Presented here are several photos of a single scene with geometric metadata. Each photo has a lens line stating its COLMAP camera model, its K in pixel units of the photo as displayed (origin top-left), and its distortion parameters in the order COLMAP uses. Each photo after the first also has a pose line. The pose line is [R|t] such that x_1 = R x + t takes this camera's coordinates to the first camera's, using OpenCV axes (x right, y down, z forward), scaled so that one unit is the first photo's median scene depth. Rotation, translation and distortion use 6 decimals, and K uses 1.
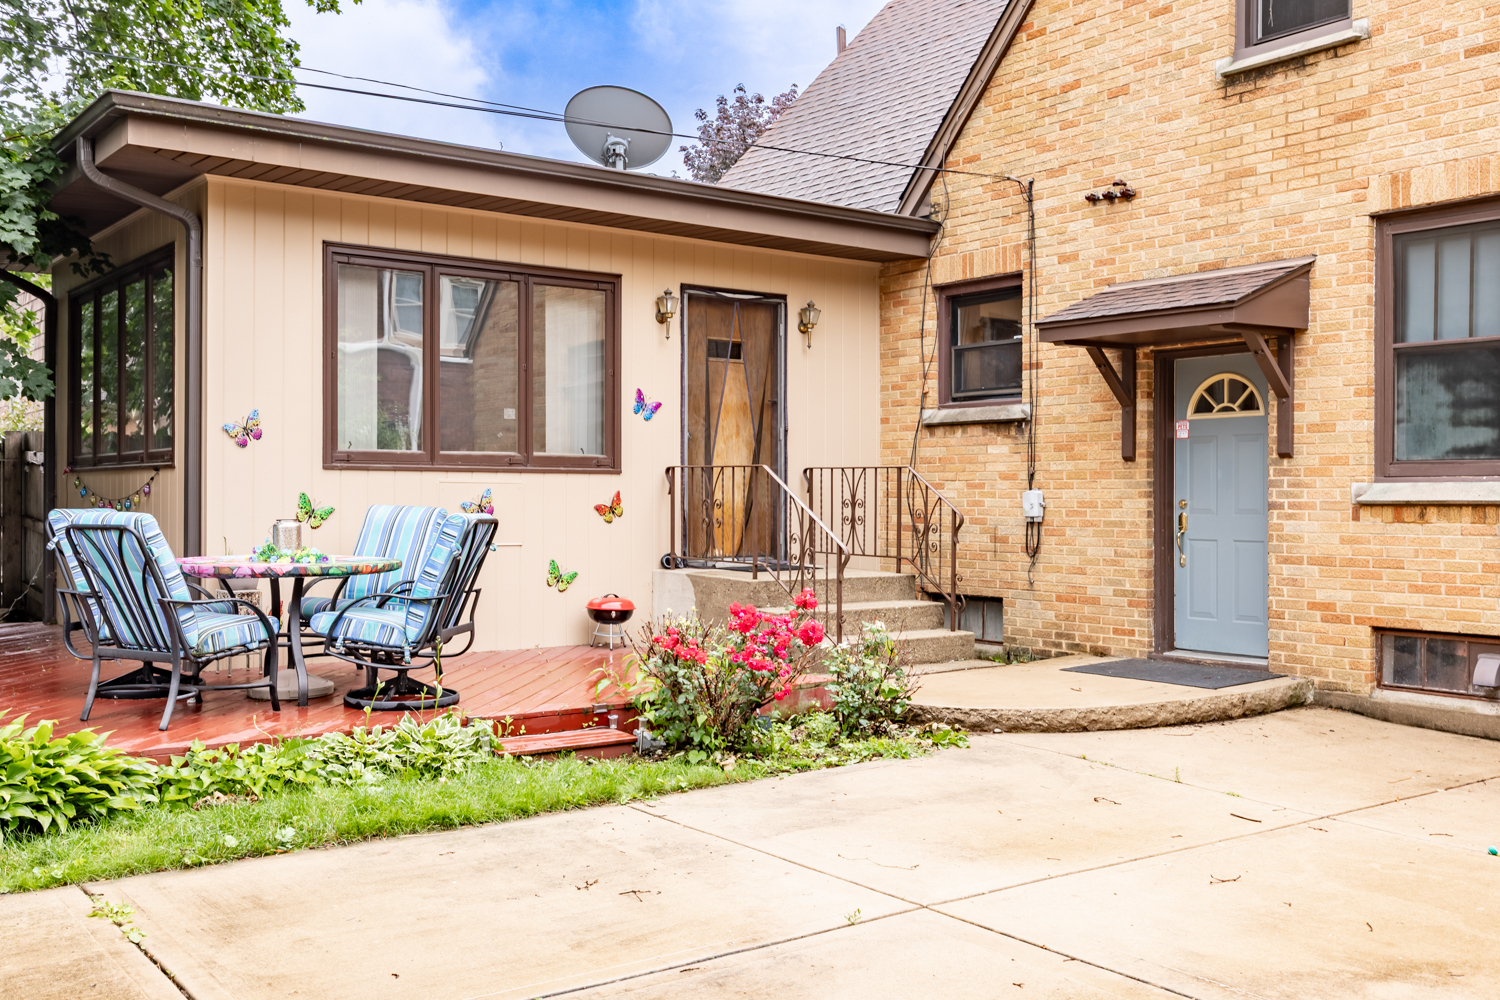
lens RADIAL K [[1493.2, 0, 743.2], [0, 1493.2, 502.3], [0, 0, 1]] dist [0.017739, 0.000000]
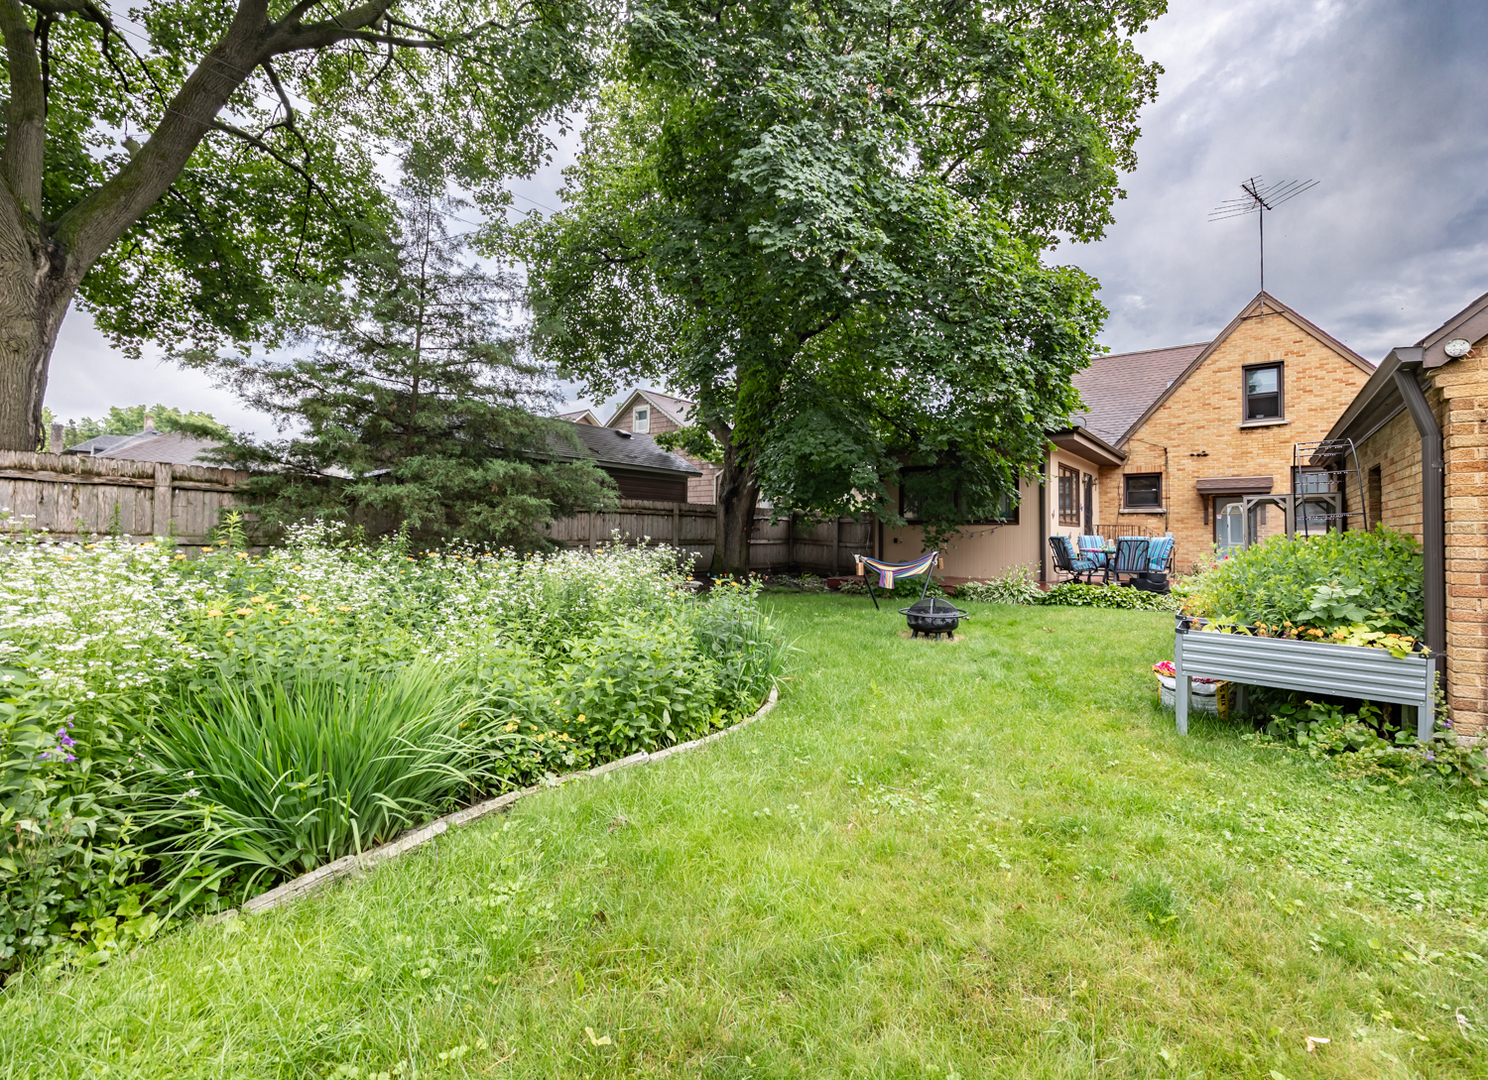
lens RADIAL K [[677.3, 0, 751.8], [0, 677.3, 523.5], [0, 0, 1]] dist [-0.000885, 0.000477]
pose [[0.953934, 0.008848, 0.299885, -1.377747], [-0.002460, 0.999762, -0.021673, 0.009685], [-0.300006, 0.019937, 0.953729, -0.297372]]
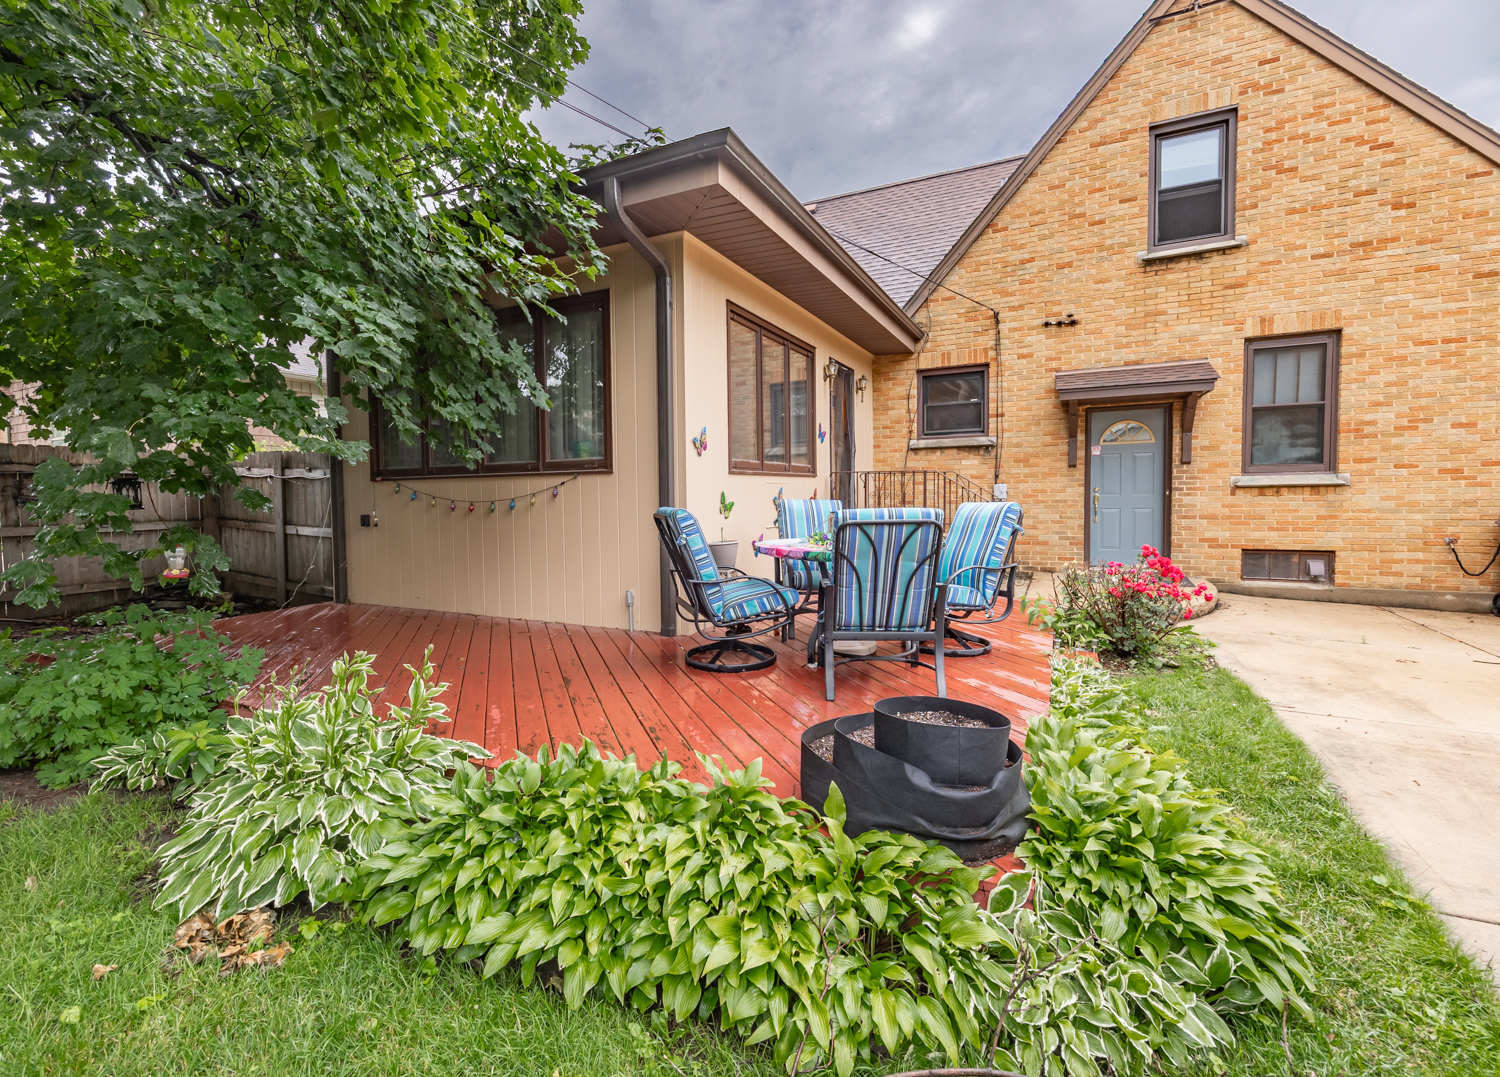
lens RADIAL K [[682.7, 0, 695.1], [0, 682.7, 526.1], [0, 0, 1]] dist [-0.000885, 0.000477]
pose [[0.903233, -0.039061, 0.427370, -0.540277], [0.020526, 0.998642, 0.047893, -0.004717], [-0.428660, -0.034487, 0.902807, 0.437394]]
